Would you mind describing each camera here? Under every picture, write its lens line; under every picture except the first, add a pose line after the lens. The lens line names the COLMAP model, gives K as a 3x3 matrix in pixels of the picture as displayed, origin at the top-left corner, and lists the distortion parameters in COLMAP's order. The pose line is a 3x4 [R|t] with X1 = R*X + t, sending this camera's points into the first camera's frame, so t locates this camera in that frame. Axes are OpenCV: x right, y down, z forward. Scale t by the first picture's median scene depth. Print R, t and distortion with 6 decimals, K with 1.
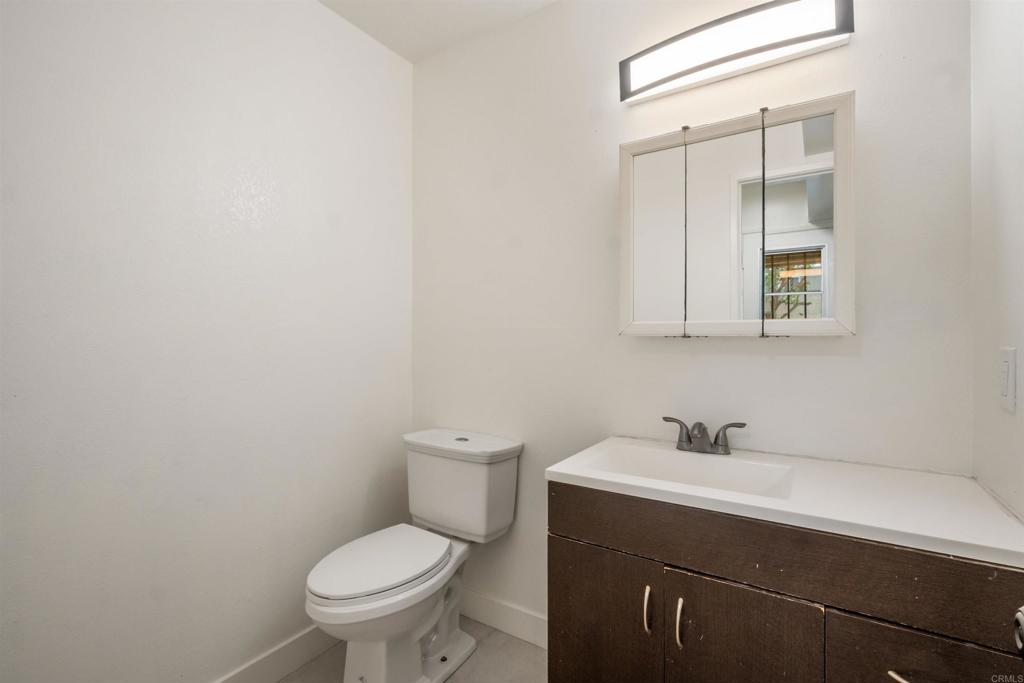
lens RADIAL K [[469.0, 0, 511.4], [0, 469.0, 340.2], [0, 0, 1]] dist [-0.013781, 0.002743]
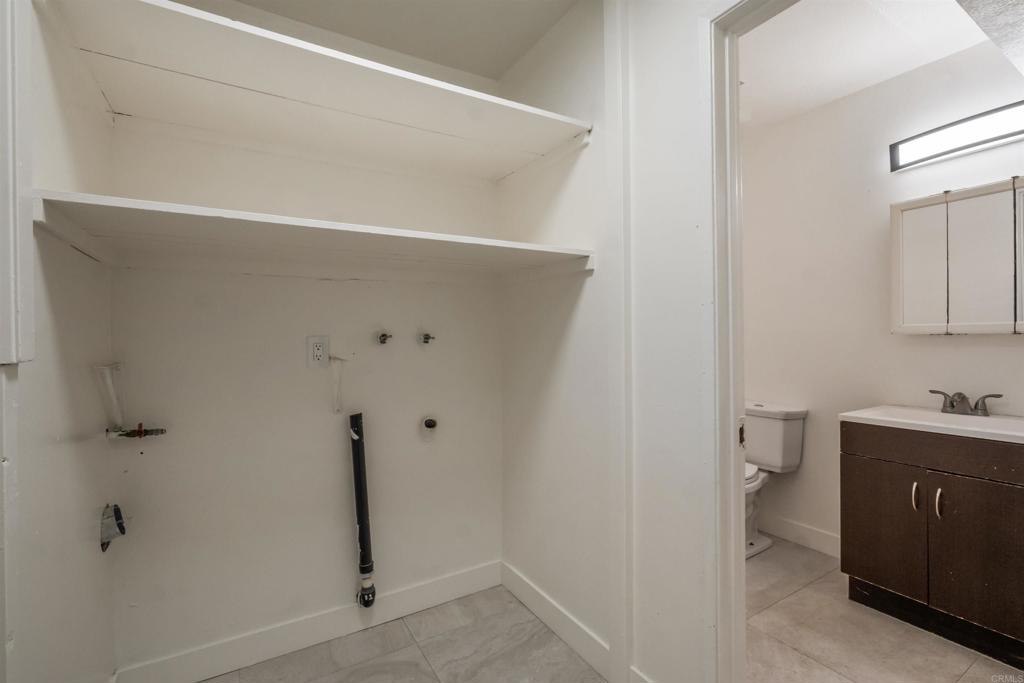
lens RADIAL K [[469.0, 0, 510.4], [0, 469.0, 341.7], [0, 0, 1]] dist [-0.013781, 0.002743]
pose [[0.902086, -0.007890, -0.431484, -0.230396], [0.010193, 0.999943, 0.003025, -0.002671], [0.431436, -0.007127, 0.902115, -0.880083]]
